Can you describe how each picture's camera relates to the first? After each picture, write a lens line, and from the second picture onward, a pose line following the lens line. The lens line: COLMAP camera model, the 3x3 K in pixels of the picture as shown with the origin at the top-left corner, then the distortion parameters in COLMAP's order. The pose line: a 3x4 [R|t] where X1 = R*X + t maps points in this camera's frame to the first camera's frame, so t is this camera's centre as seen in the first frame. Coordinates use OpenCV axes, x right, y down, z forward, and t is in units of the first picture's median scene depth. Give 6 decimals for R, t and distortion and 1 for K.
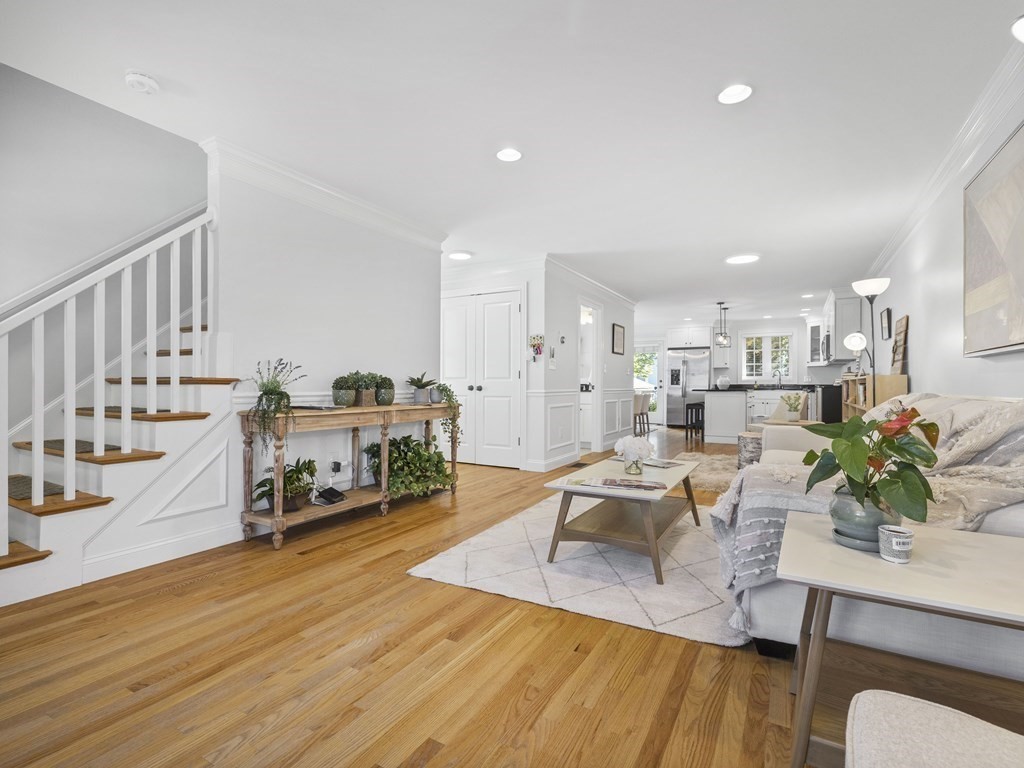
lens RADIAL K [[488.9, 0, 514.7], [0, 488.9, 385.3], [0, 0, 1]] dist [0.000442, -0.000110]
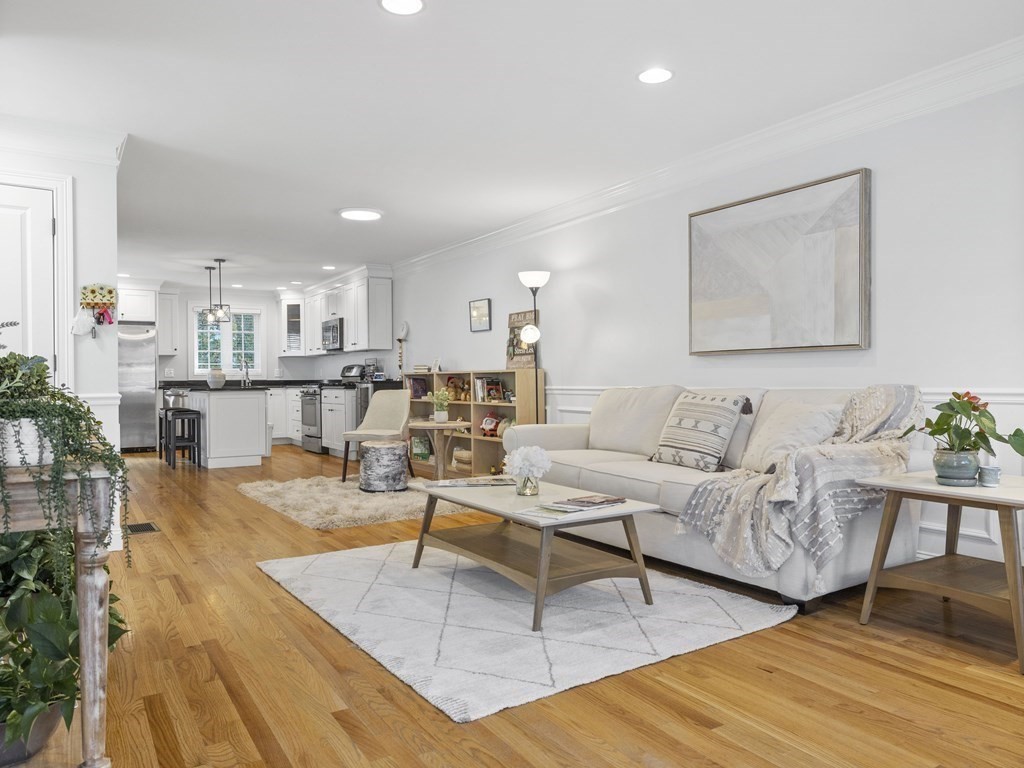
lens RADIAL K [[728.4, 0, 513.0], [0, 728.4, 384.6], [0, 0, 1]] dist [-0.003489, 0.001531]
pose [[0.476021, -0.012191, 0.879349, -0.573095], [0.009250, 0.999918, 0.008856, -0.003131], [-0.879385, 0.003918, 0.476095, 0.346837]]
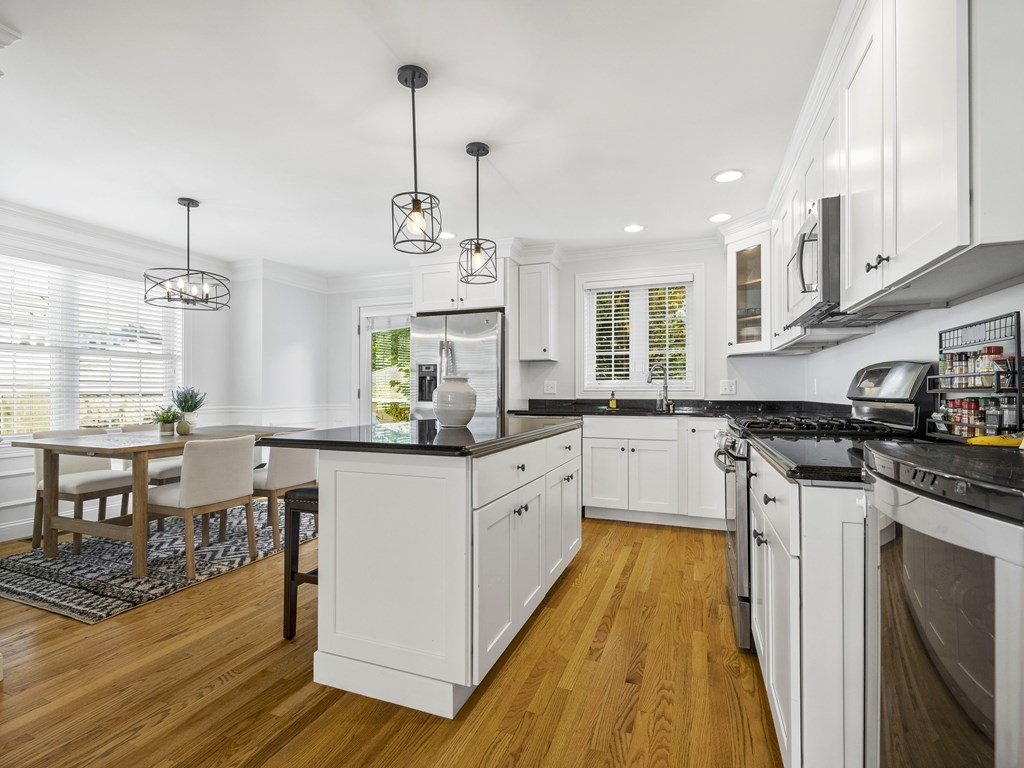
lens RADIAL K [[488.9, 0, 509.5], [0, 488.9, 389.0], [0, 0, 1]] dist [0.000442, -0.000110]
pose [[0.988502, -0.006509, 0.151070, 0.901275], [0.007584, 0.999950, -0.006547, -0.024431], [-0.151020, 0.007617, 0.988501, 1.578430]]
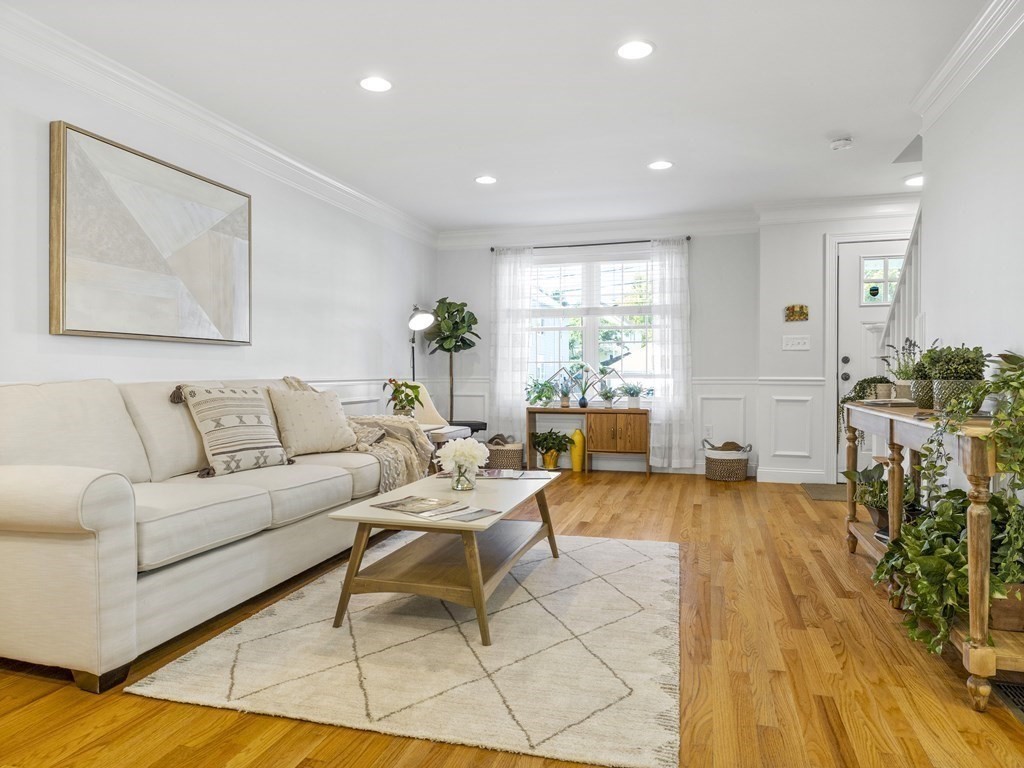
lens RADIAL K [[650.8, 0, 512.5], [0, 650.8, 380.0], [0, 0, 1]] dist [-0.002702, -0.002470]
pose [[-0.973814, -0.002632, -0.227331, 0.292972], [-0.005559, 0.999910, 0.012238, 0.001595], [0.227278, 0.013181, -0.973741, 1.457713]]
